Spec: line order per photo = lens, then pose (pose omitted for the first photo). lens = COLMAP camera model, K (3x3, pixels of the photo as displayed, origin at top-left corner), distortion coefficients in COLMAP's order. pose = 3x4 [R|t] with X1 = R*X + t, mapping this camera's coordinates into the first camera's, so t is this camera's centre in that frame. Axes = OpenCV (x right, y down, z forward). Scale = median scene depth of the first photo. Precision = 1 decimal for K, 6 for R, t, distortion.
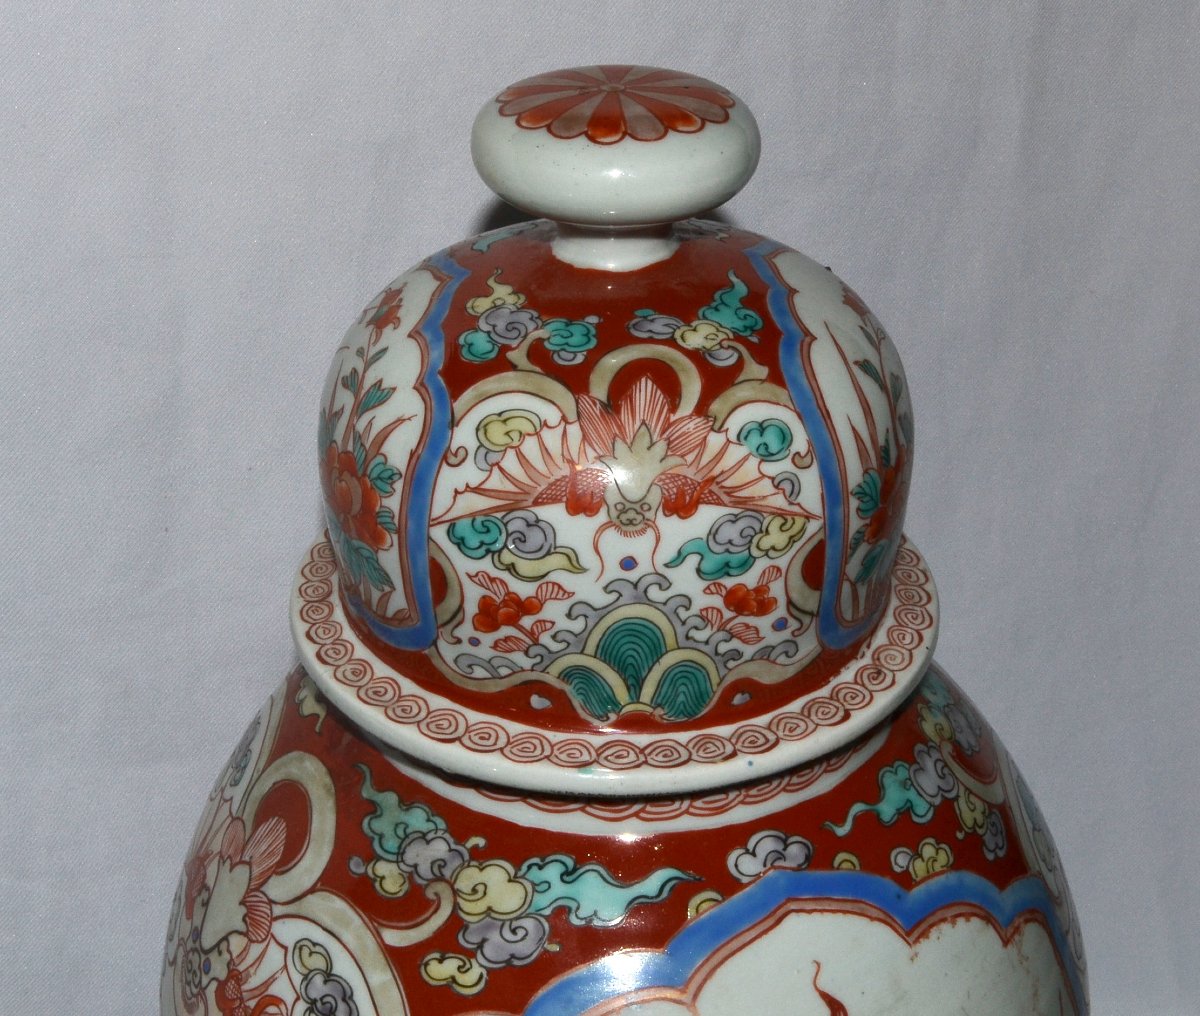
lens RADIAL K [[2055.9, 0, 598.1], [0, 2055.9, 402.5], [0, 0, 1]] dist [0.006037, 0.009438]
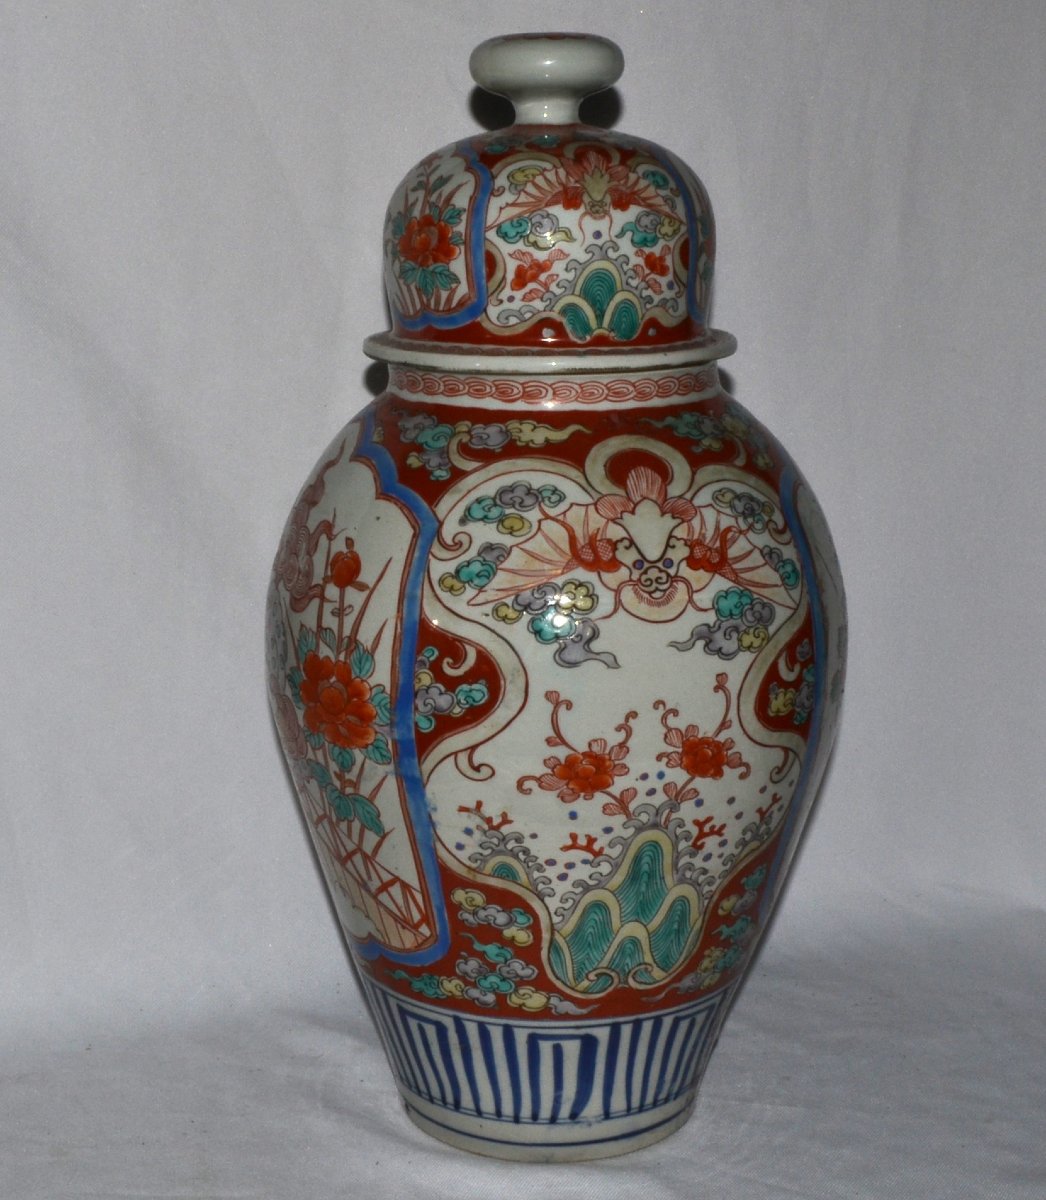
lens RADIAL K [[2140.7, 0, 433.8], [0, 2140.7, 598.5], [0, 0, 1]] dist [-0.028049, 0.000324]
pose [[0.980986, -0.060419, 0.184434, -0.502565], [0.102990, 0.967525, -0.230843, 0.819234], [-0.164497, 0.245449, 0.955351, -0.750285]]
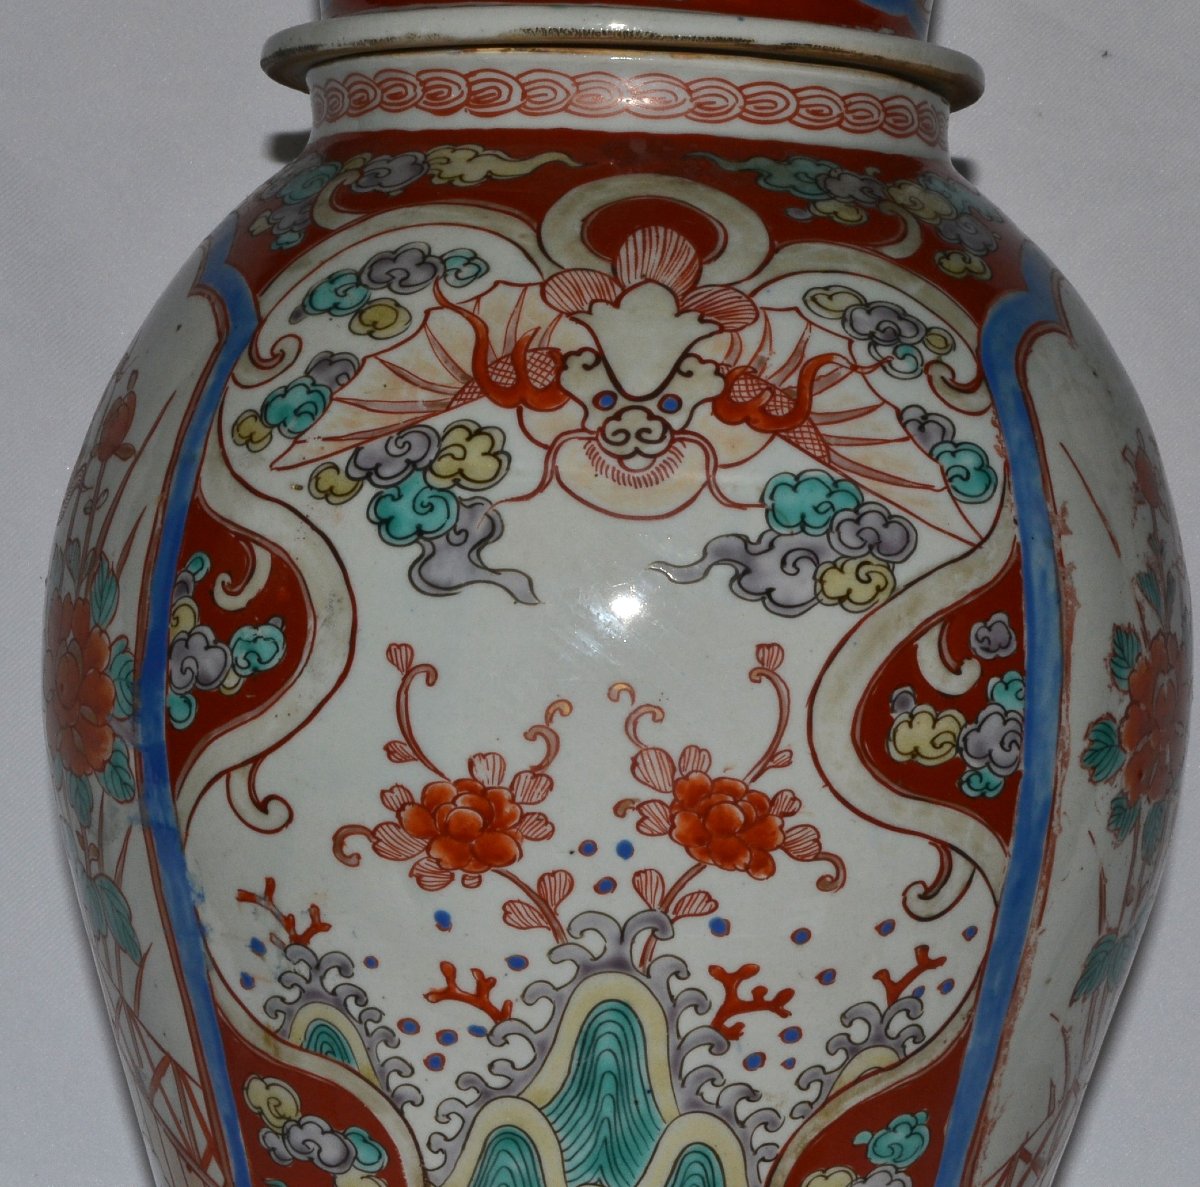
lens RADIAL K [[2974.1, 0, 616.3], [0, 2974.1, 590.9], [0, 0, 1]] dist [0.026755, 0.323485]
pose [[0.996750, 0.029497, -0.074968, 0.127574], [-0.057485, 0.912365, -0.405321, 0.960665], [0.056442, 0.408313, 0.911095, -0.103996]]
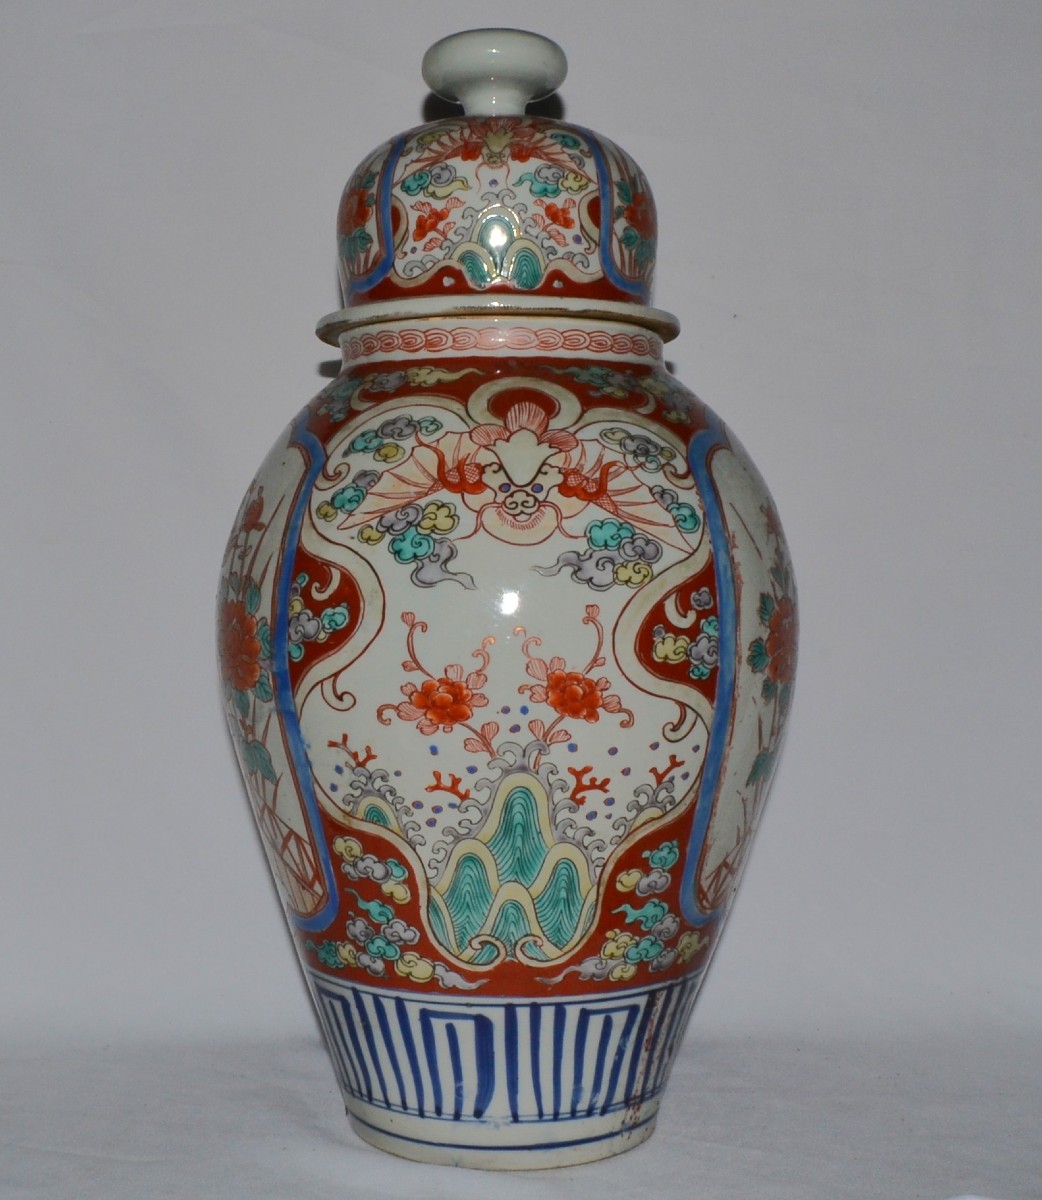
lens RADIAL K [[1716.2, 0, 439.7], [0, 1716.2, 582.0], [0, 0, 1]] dist [-0.049502, -0.041220]
pose [[0.996818, -0.011203, -0.078924, 0.084813], [-0.024660, 0.898171, -0.438954, 1.092817], [0.075804, 0.439503, 0.895037, -0.267856]]
